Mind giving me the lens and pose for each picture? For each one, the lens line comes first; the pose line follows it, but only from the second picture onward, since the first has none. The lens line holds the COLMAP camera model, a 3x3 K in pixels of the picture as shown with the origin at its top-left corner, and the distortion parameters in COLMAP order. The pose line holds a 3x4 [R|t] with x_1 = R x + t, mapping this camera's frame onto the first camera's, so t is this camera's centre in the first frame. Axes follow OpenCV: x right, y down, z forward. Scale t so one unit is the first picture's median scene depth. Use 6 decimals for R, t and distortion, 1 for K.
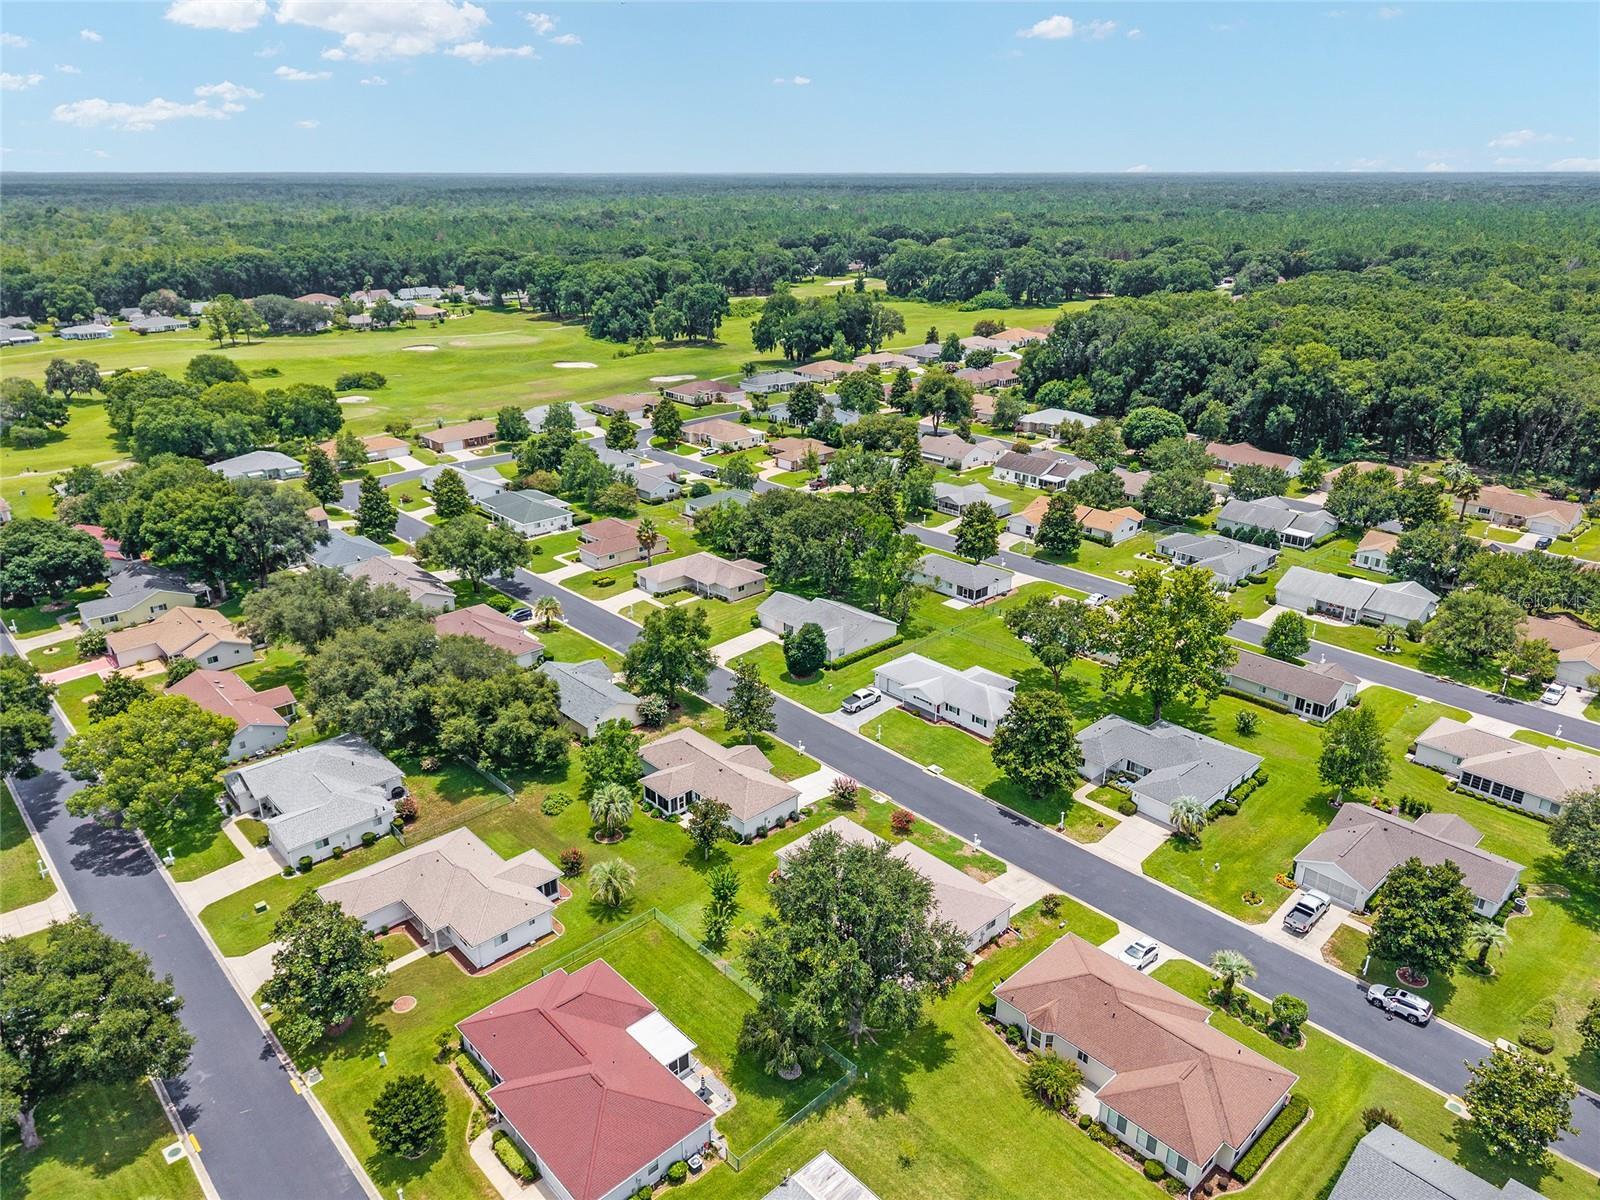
lens RADIAL K [[1088.9, 0, 779.2], [0, 1088.9, 597.7], [0, 0, 1]] dist [0.006419, -0.001188]
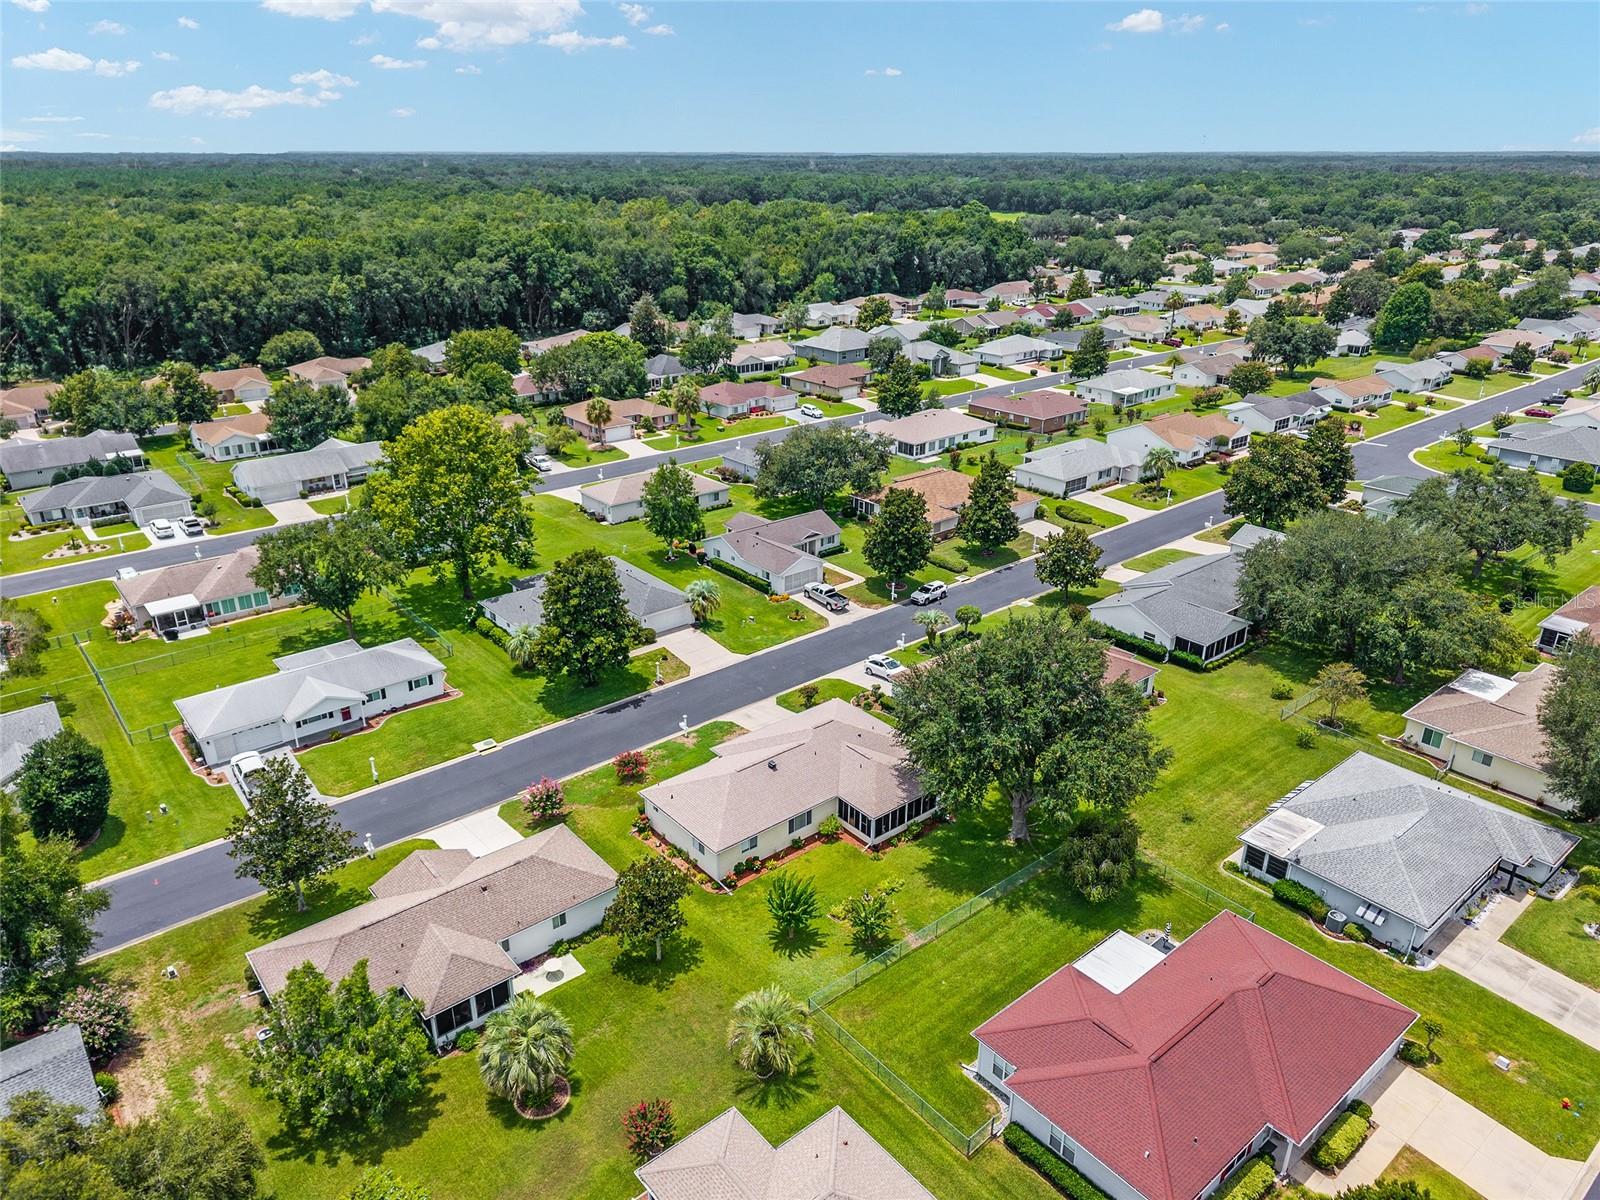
lens RADIAL K [[1063.3, 0, 793.0], [0, 1063.3, 602.6], [0, 0, 1]] dist [0.063022, -0.067112]
pose [[0.044222, -0.383758, 0.922374, -0.331200], [0.363747, 0.866087, 0.342900, -0.064900], [-0.930447, 0.320348, 0.177891, 0.476820]]
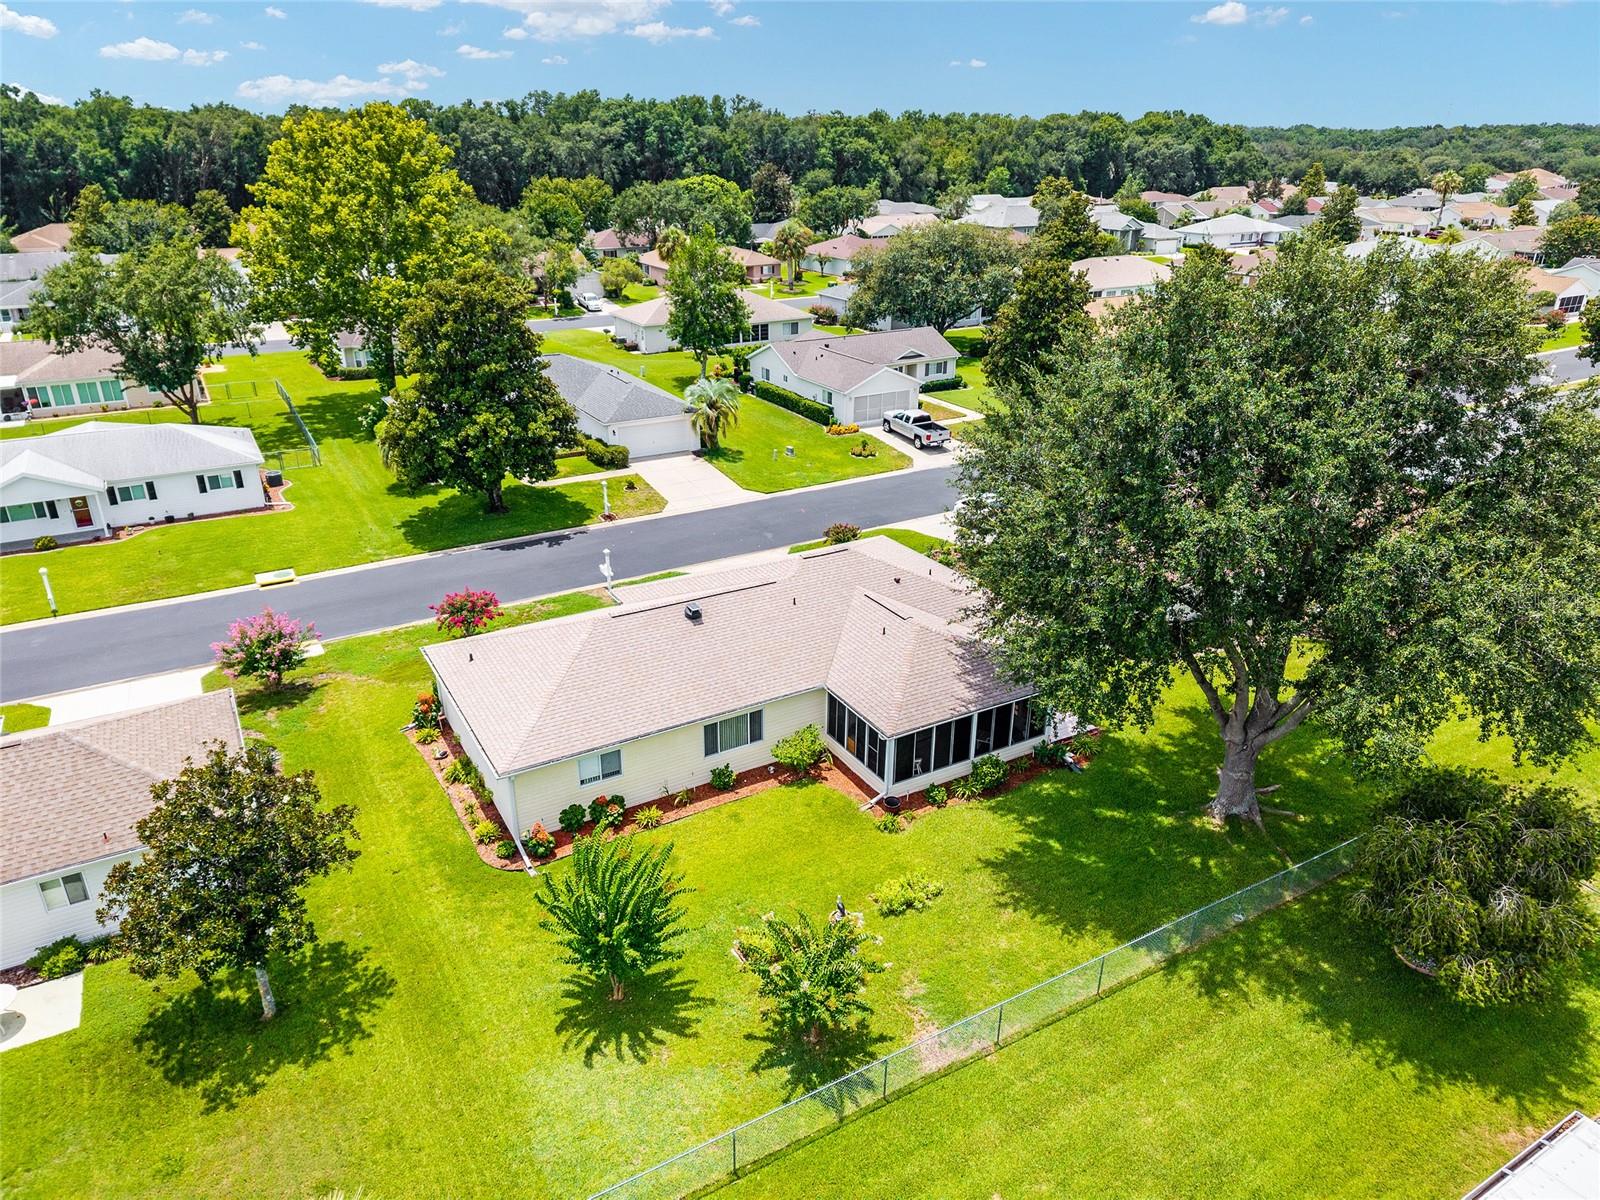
lens RADIAL K [[1069.3, 0, 792.2], [0, 1069.3, 607.0], [0, 0, 1]] dist [0.011285, -0.008276]
pose [[0.210677, -0.392947, 0.895102, -0.135257], [0.354803, 0.883951, 0.304542, 0.081869], [-0.910895, 0.253425, 0.325647, 0.499123]]
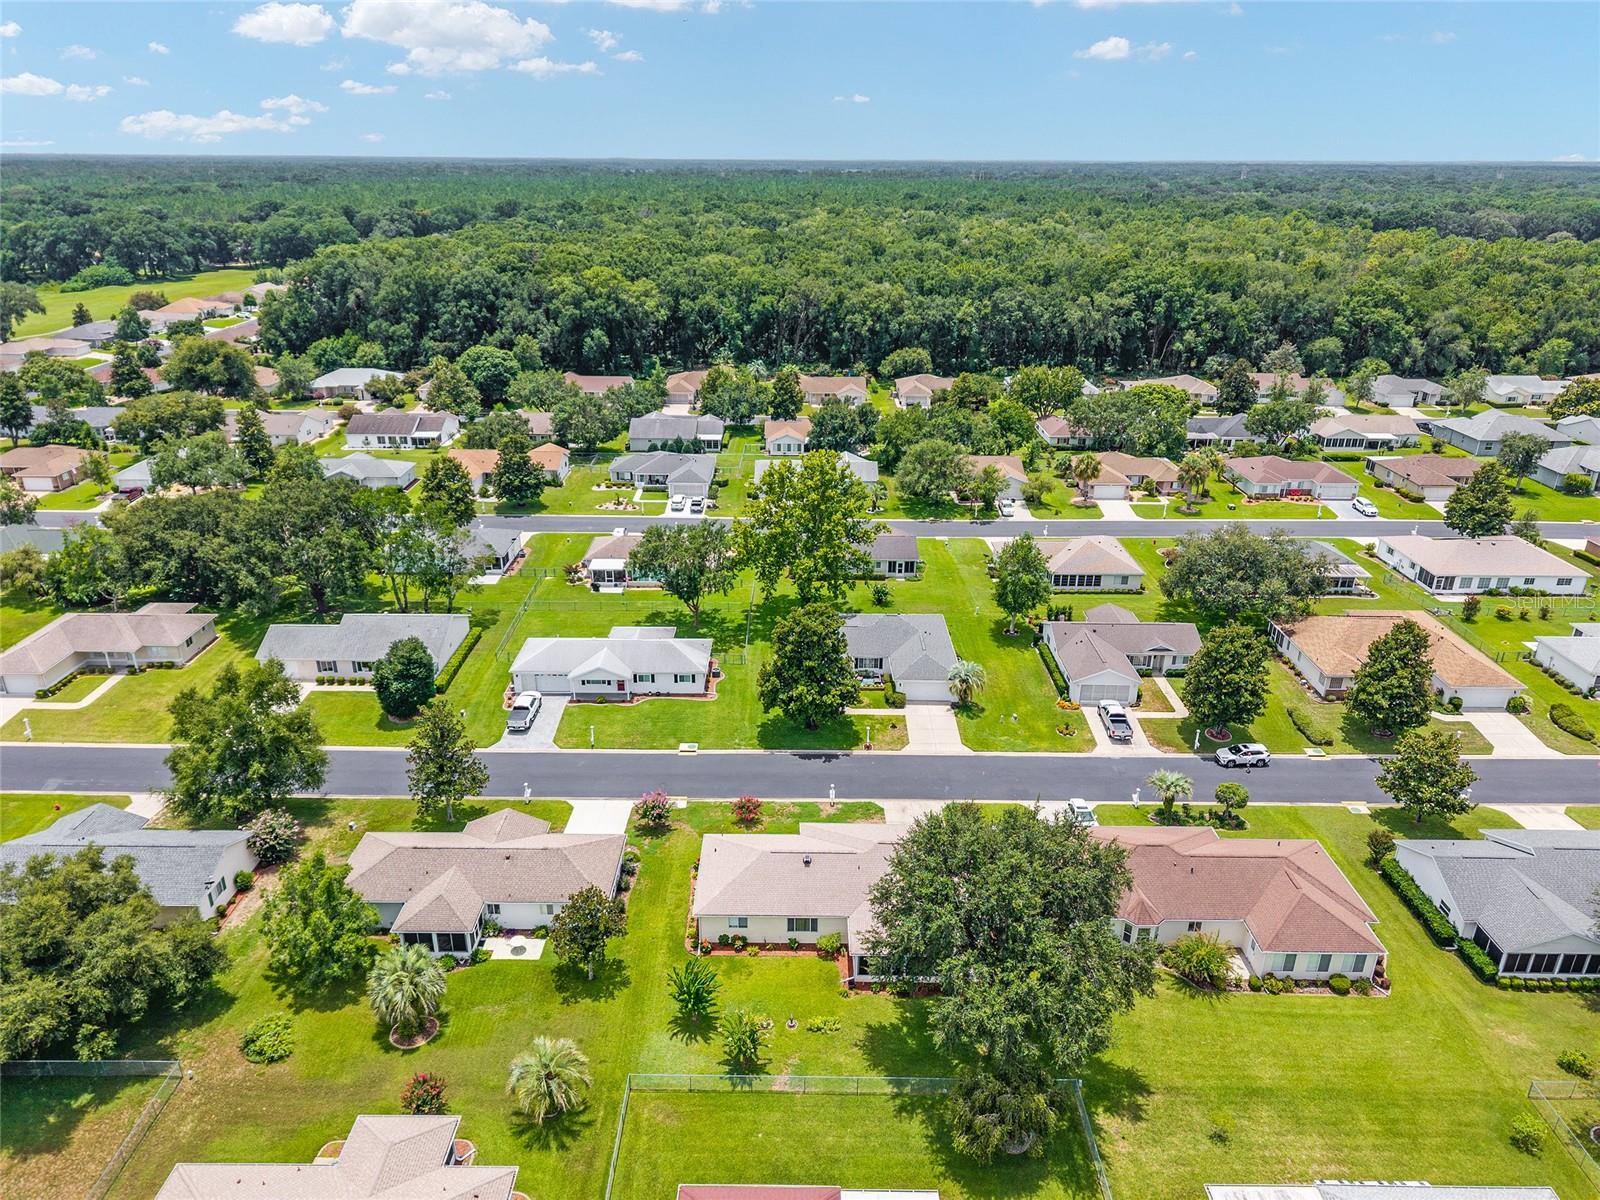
lens RADIAL K [[1069.3, 0, 792.2], [0, 1069.3, 607.0], [0, 0, 1]] dist [0.011285, -0.008276]
pose [[0.675526, -0.278024, 0.682911, -0.229164], [0.261184, 0.956360, 0.130990, -0.018797], [-0.689527, 0.089878, 0.718662, 0.266377]]
